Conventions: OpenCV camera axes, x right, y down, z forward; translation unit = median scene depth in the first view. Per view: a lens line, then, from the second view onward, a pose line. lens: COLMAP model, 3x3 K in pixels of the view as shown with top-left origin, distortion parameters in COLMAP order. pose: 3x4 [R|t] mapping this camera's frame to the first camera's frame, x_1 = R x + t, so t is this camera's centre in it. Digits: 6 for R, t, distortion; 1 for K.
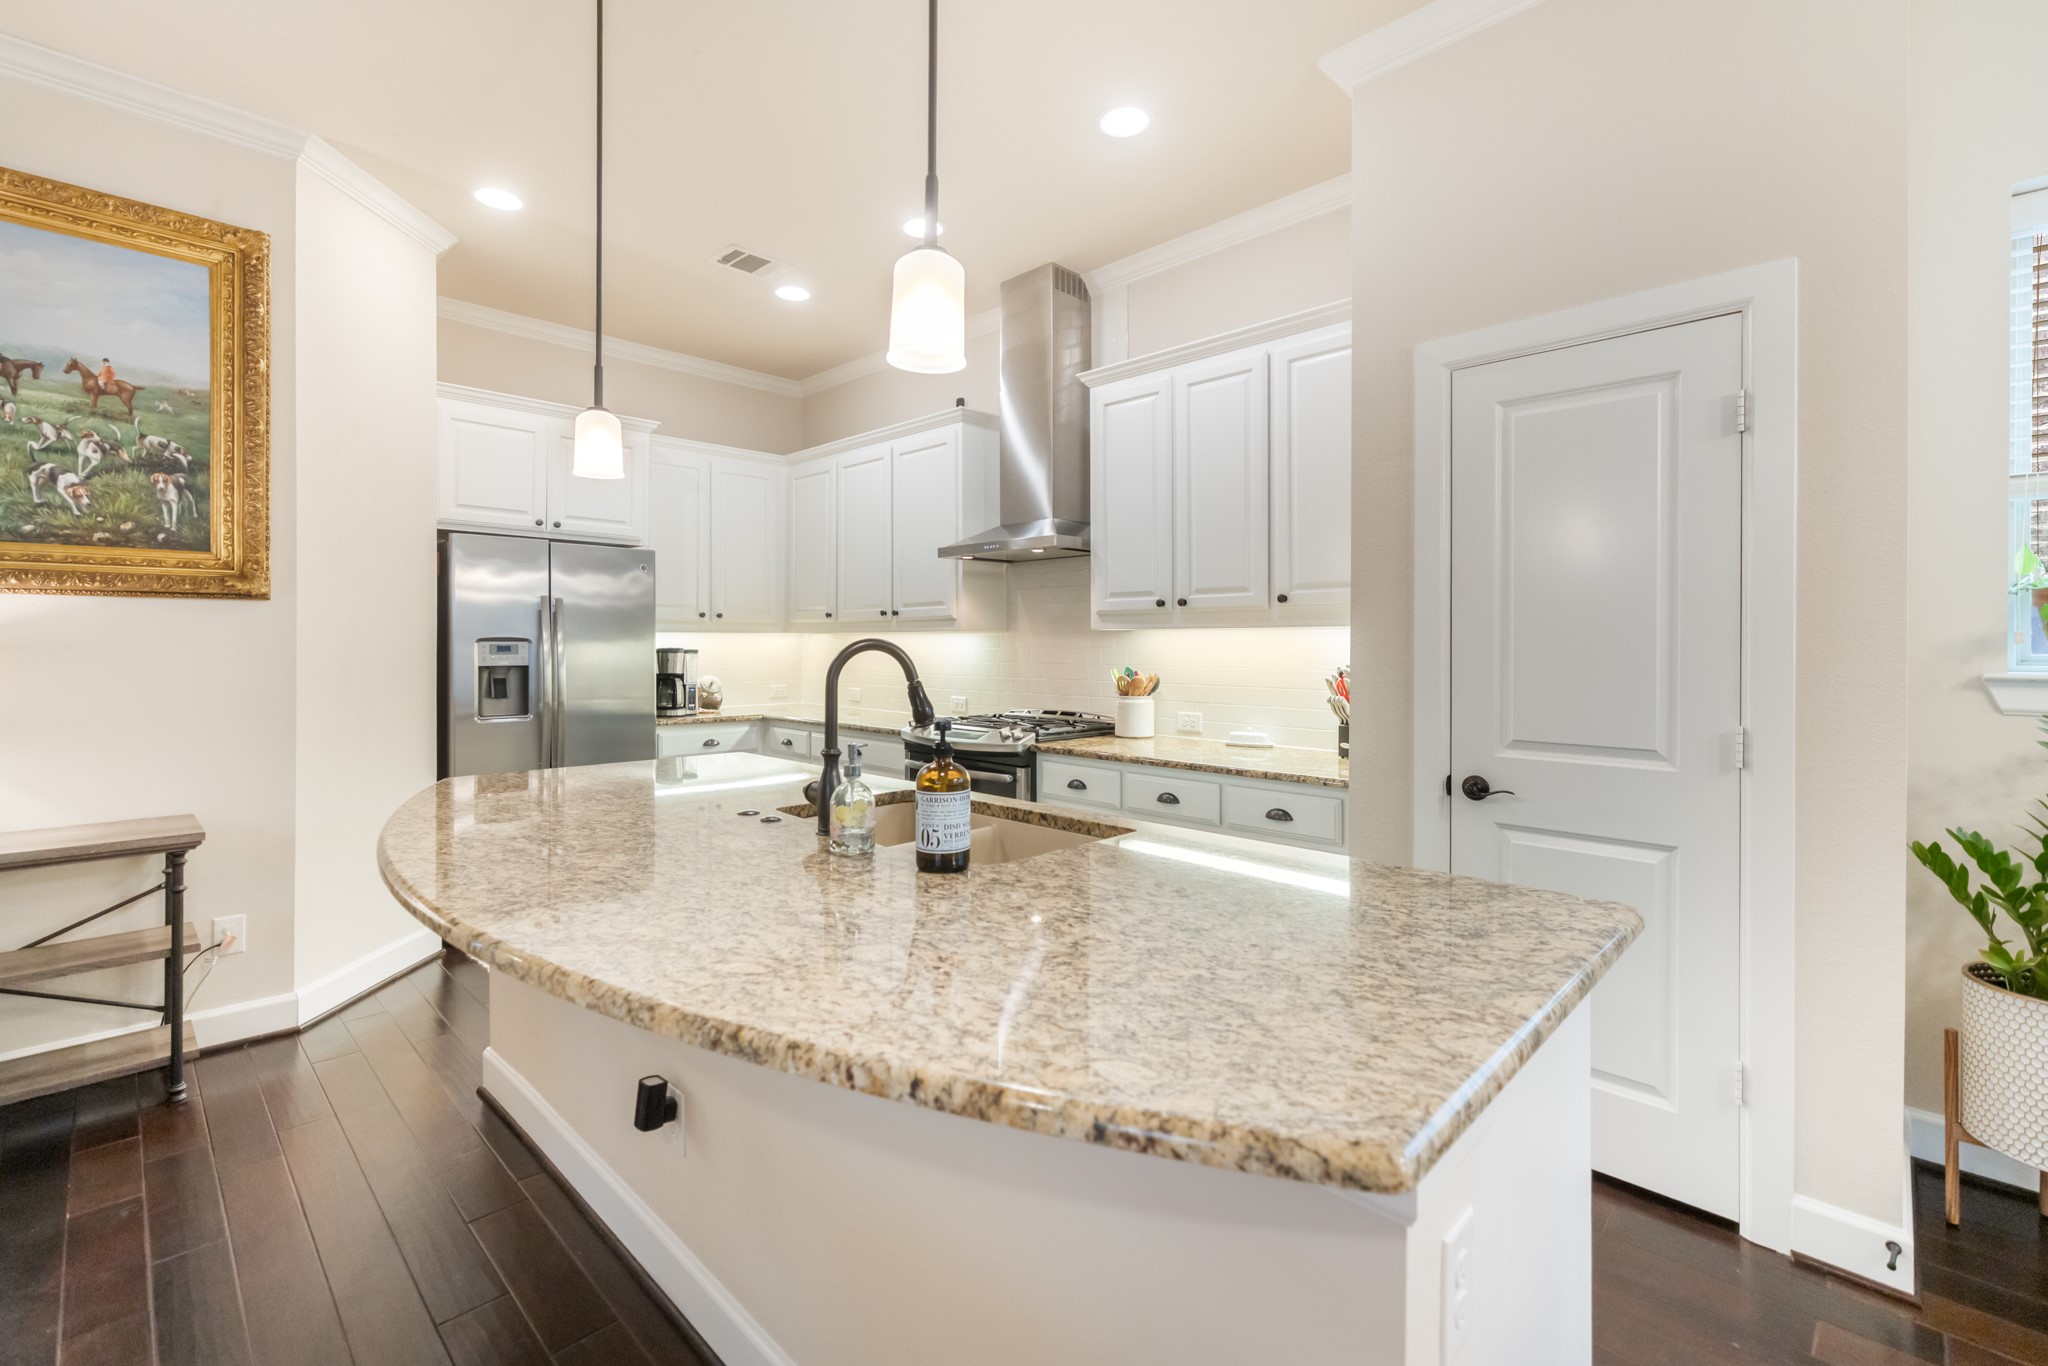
lens RADIAL K [[893.4, 0, 1028.4], [0, 893.4, 652.1], [0, 0, 1]] dist [0.001597, 0.000128]
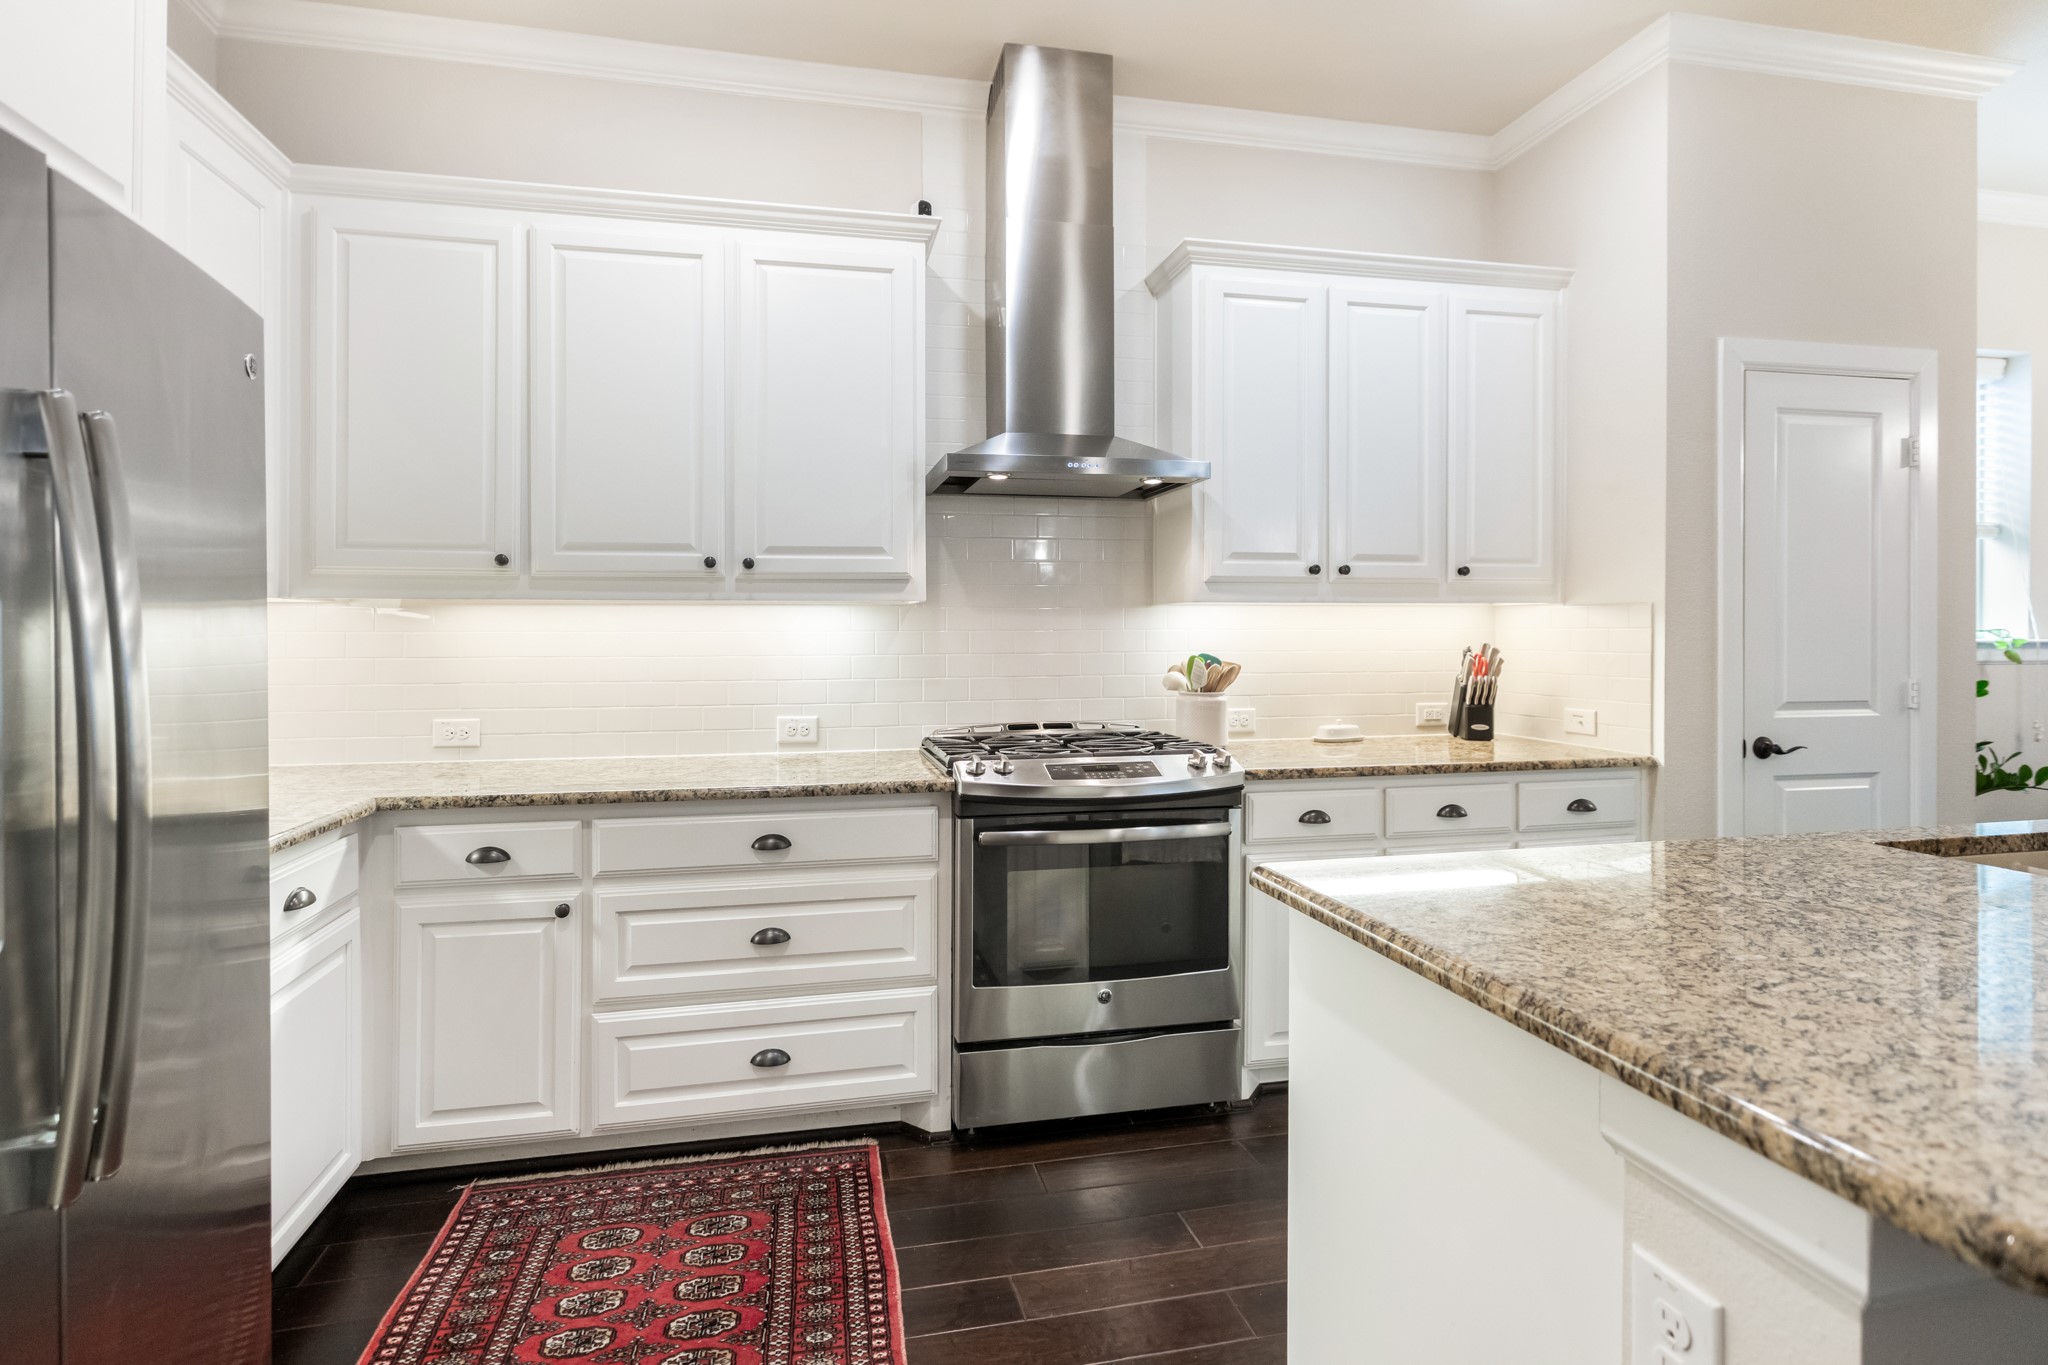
lens RADIAL K [[936.0, 0, 990.6], [0, 936.0, 641.7], [0, 0, 1]] dist [0.004769, 0.000518]
pose [[0.566812, -0.009473, 0.823793, -0.706220], [0.012833, 0.999914, 0.002669, 0.002543], [-0.823747, 0.009059, 0.566884, 0.786231]]
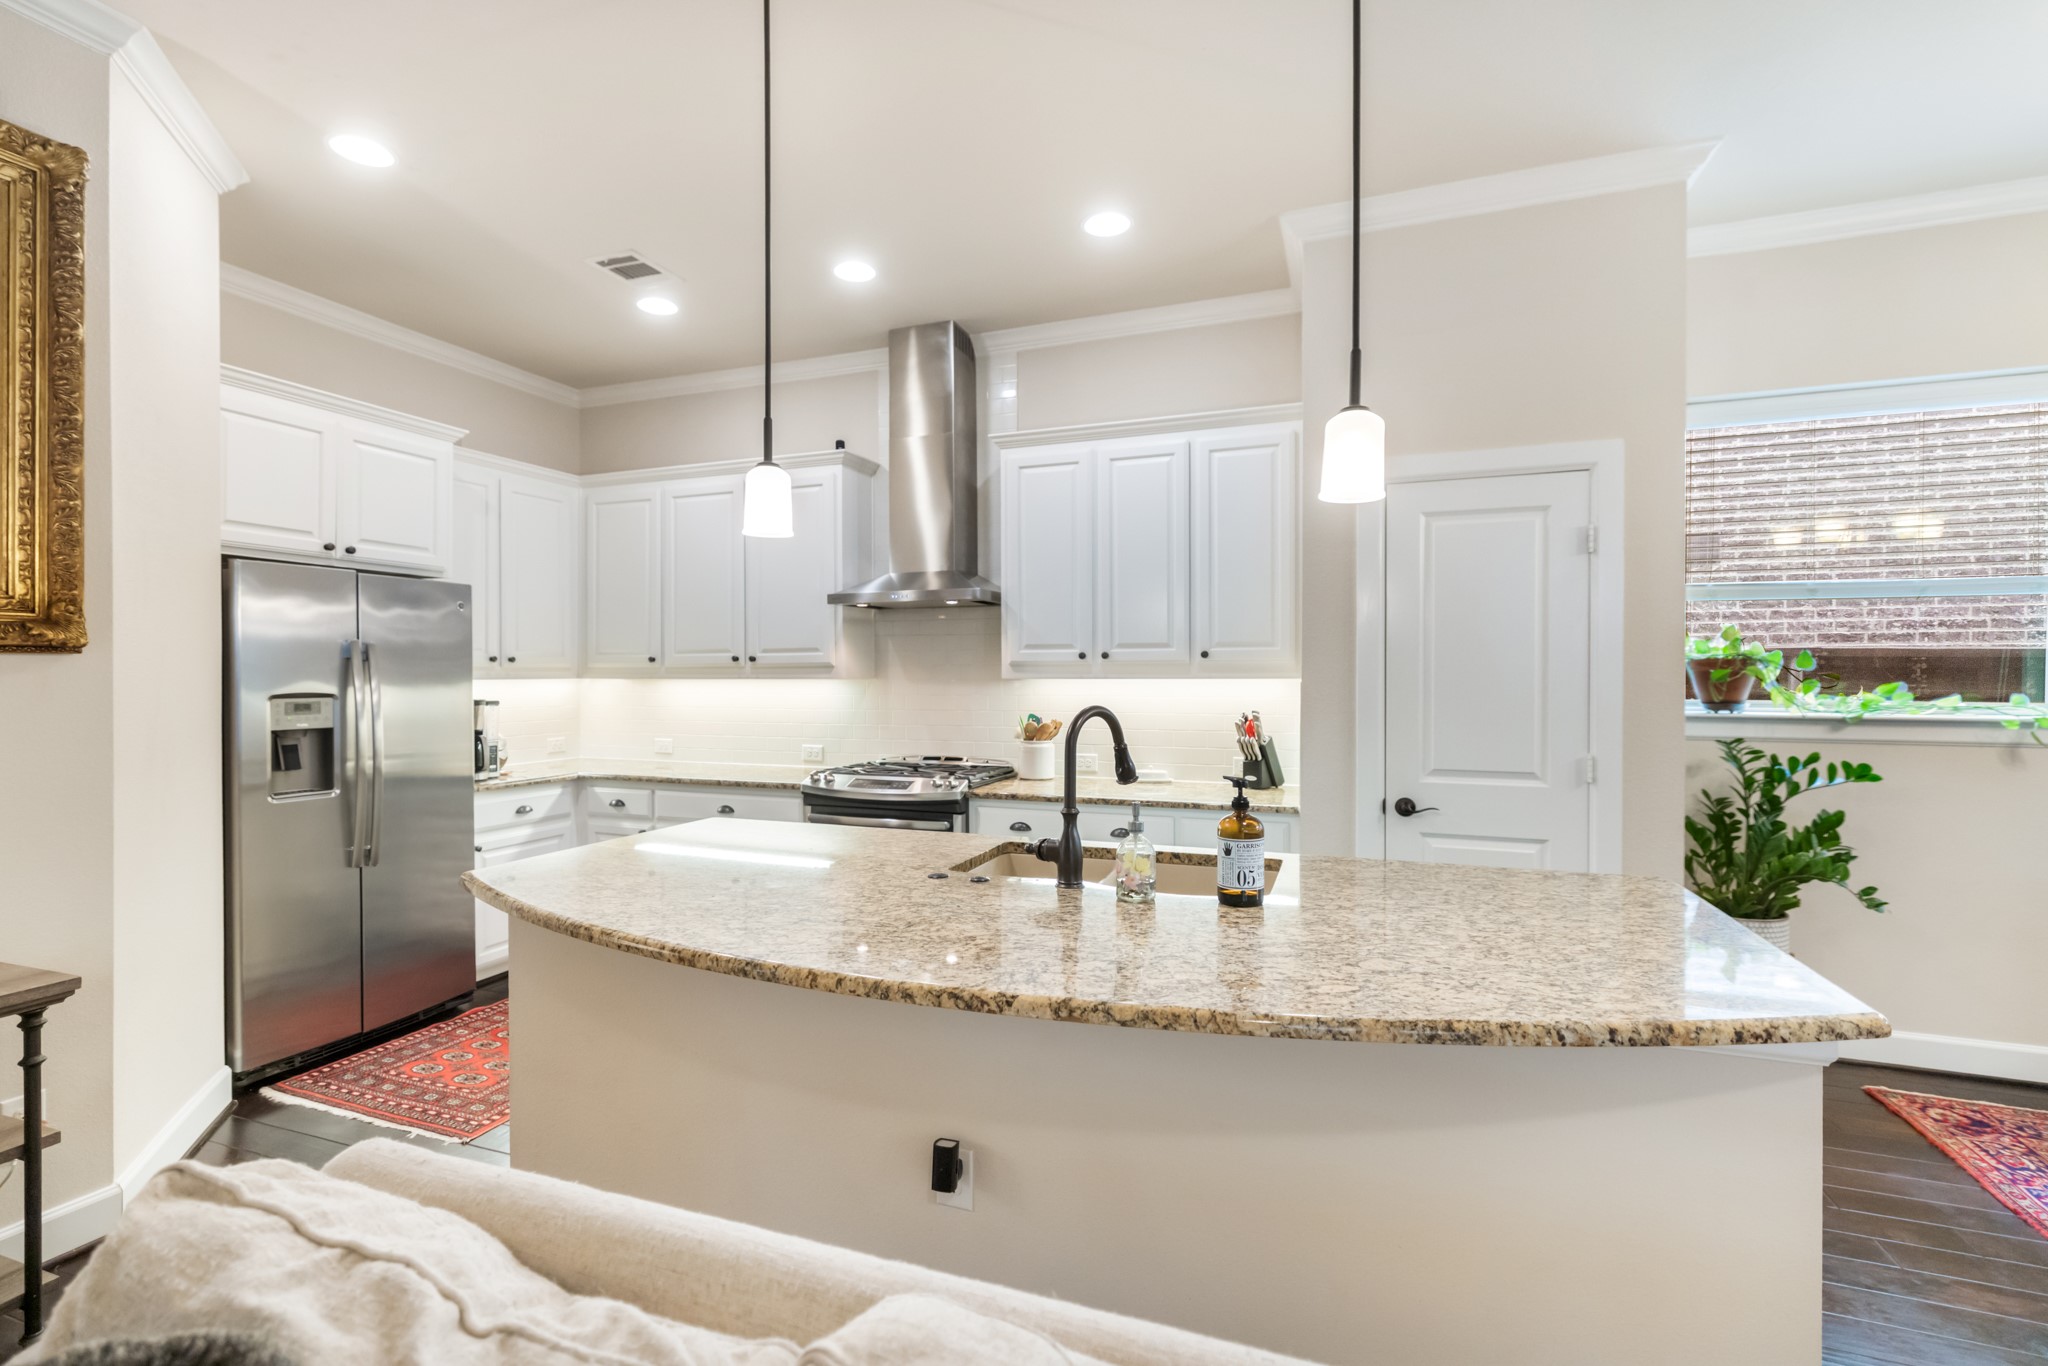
lens RADIAL K [[919.9, 0, 1024.0], [0, 919.9, 683.0], [0, 0, 1]] dist [0.003347, 0.000817]
pose [[0.914174, -0.008185, 0.405238, -0.382336], [0.007963, 0.999966, 0.002234, -0.025103], [-0.405243, 0.001185, 0.914208, -0.000555]]
